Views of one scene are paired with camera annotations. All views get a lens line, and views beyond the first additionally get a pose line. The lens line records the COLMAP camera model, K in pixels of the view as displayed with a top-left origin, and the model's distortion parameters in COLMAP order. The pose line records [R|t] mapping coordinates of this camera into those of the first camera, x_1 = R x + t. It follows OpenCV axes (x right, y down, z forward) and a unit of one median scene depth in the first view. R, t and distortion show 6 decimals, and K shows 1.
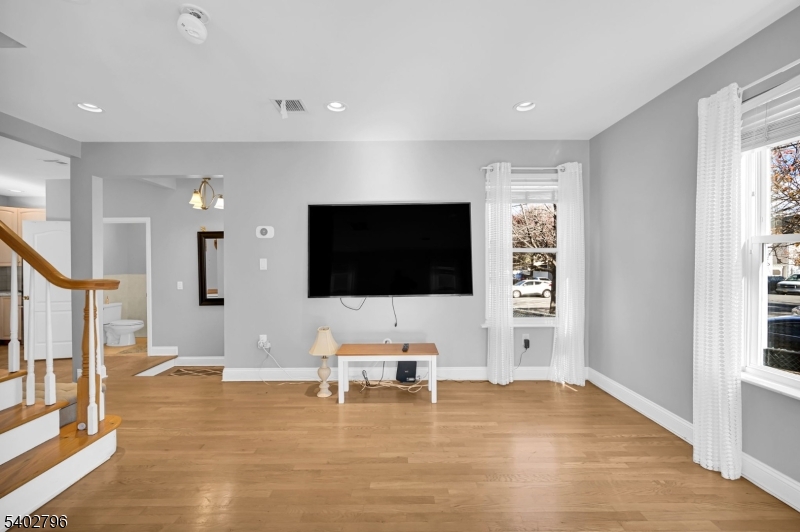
lens RADIAL K [[320.8, 0, 398.8], [0, 320.8, 265.7], [0, 0, 1]] dist [-0.000723, 0.000048]
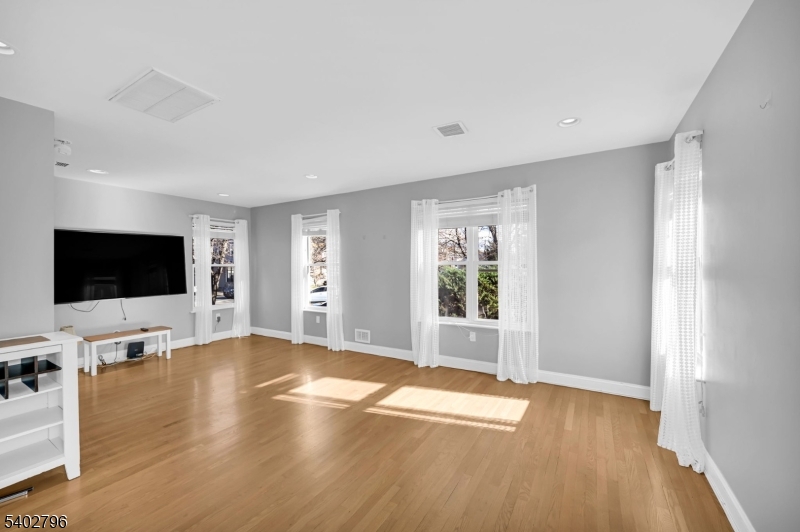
lens RADIAL K [[320.8, 0, 398.8], [0, 320.8, 265.7], [0, 0, 1]] dist [-0.000723, 0.000048]
pose [[0.518395, 0.001307, 0.855140, -0.600010], [0.015119, 0.999829, -0.010693, -0.015243], [-0.855008, 0.018472, 0.518286, -0.765149]]
